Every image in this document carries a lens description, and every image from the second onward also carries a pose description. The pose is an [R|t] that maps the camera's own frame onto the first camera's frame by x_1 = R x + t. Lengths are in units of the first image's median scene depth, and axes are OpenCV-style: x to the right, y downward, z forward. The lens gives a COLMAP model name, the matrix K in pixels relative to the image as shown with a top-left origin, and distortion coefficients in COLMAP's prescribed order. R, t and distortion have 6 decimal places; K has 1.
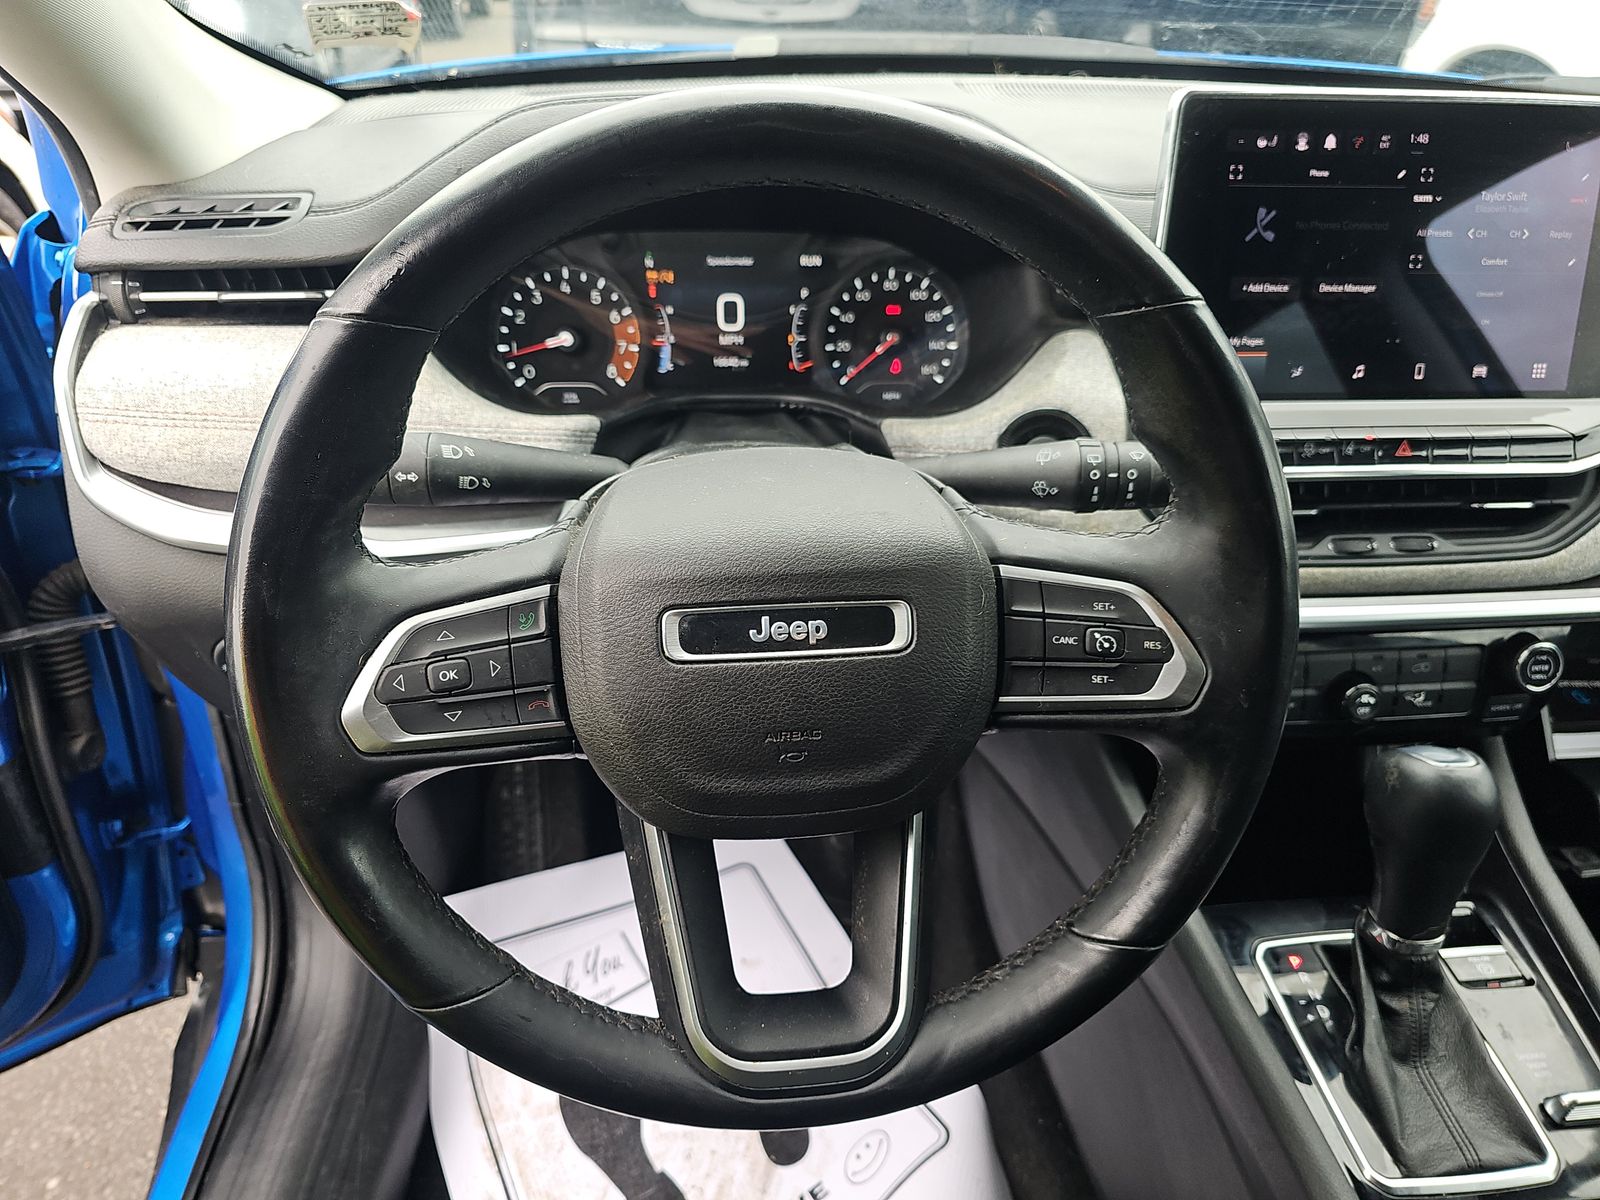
lens RADIAL K [[1111.6, 0, 795.9], [0, 1111.6, 606.4], [0, 0, 1]] dist [0.038505, -0.062519]
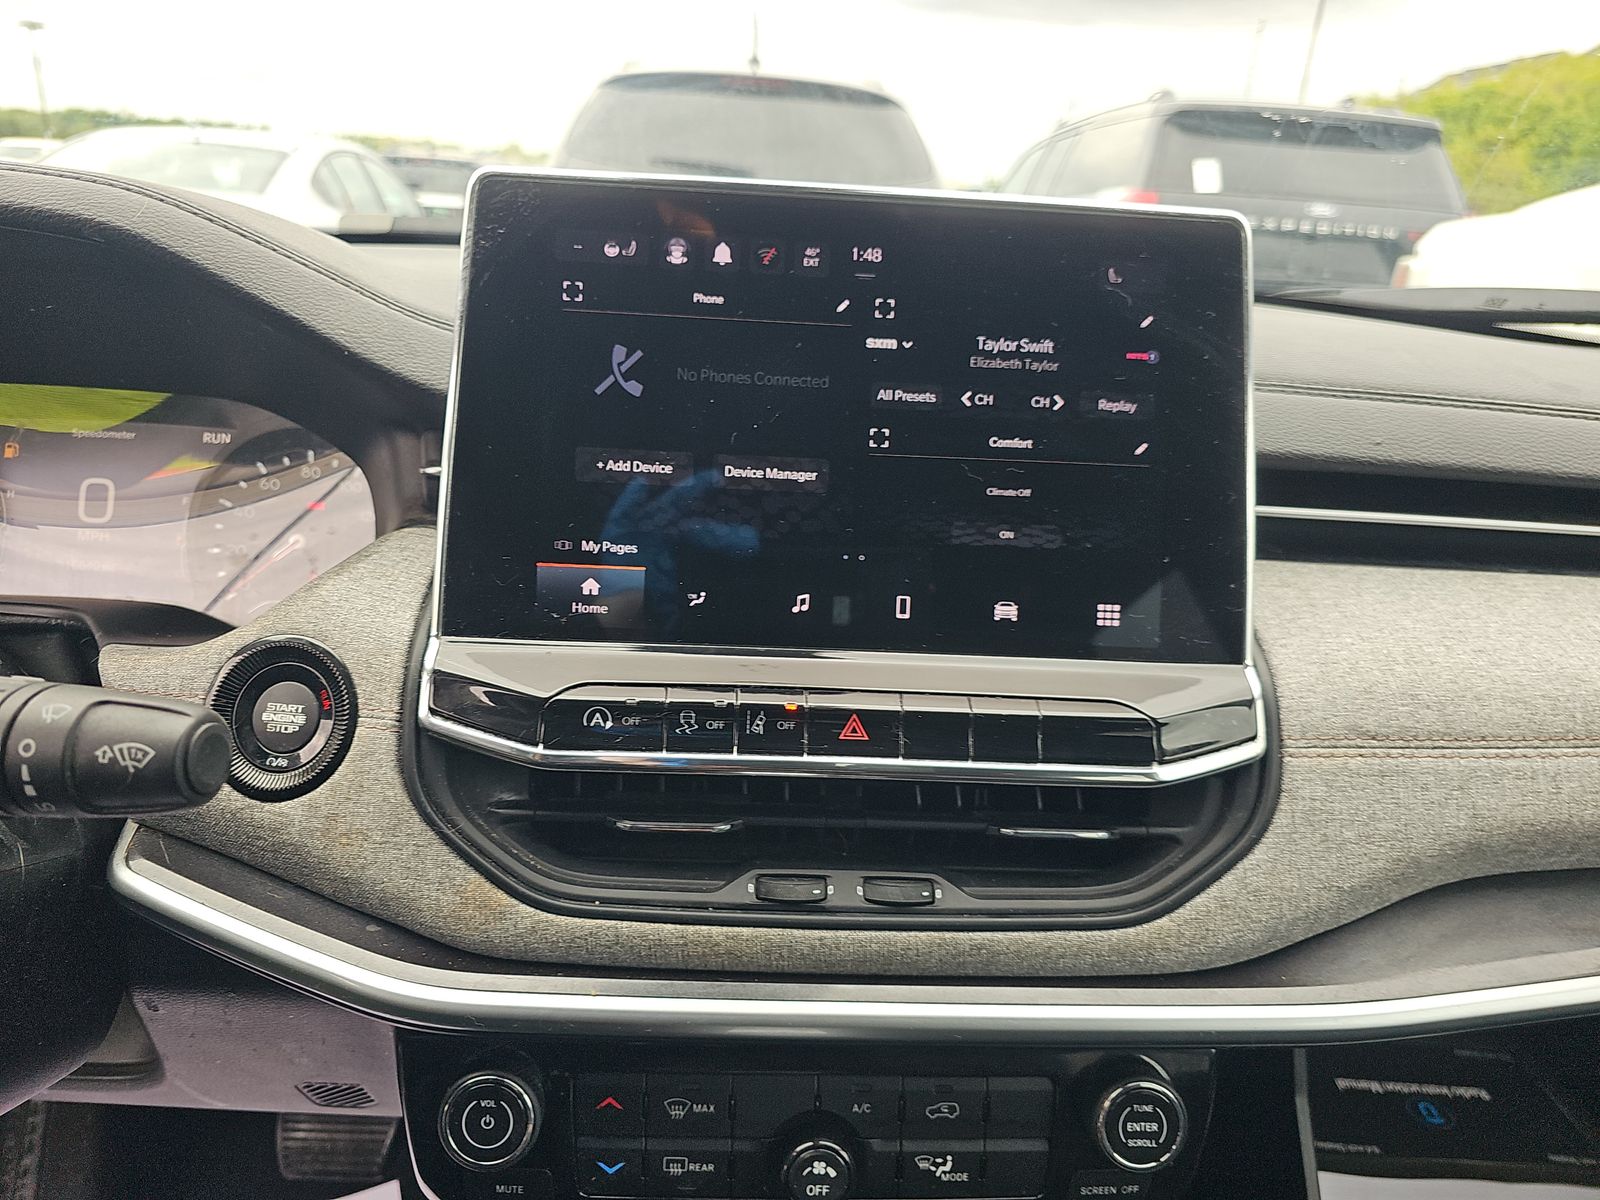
lens RADIAL K [[1111.6, 0, 795.9], [0, 1111.6, 606.4], [0, 0, 1]] dist [0.038505, -0.062519]
pose [[0.998116, 0.043588, -0.043186, 0.506669], [-0.052672, 0.969675, -0.238653, -0.057244], [0.031474, 0.240478, 0.970144, 0.380764]]
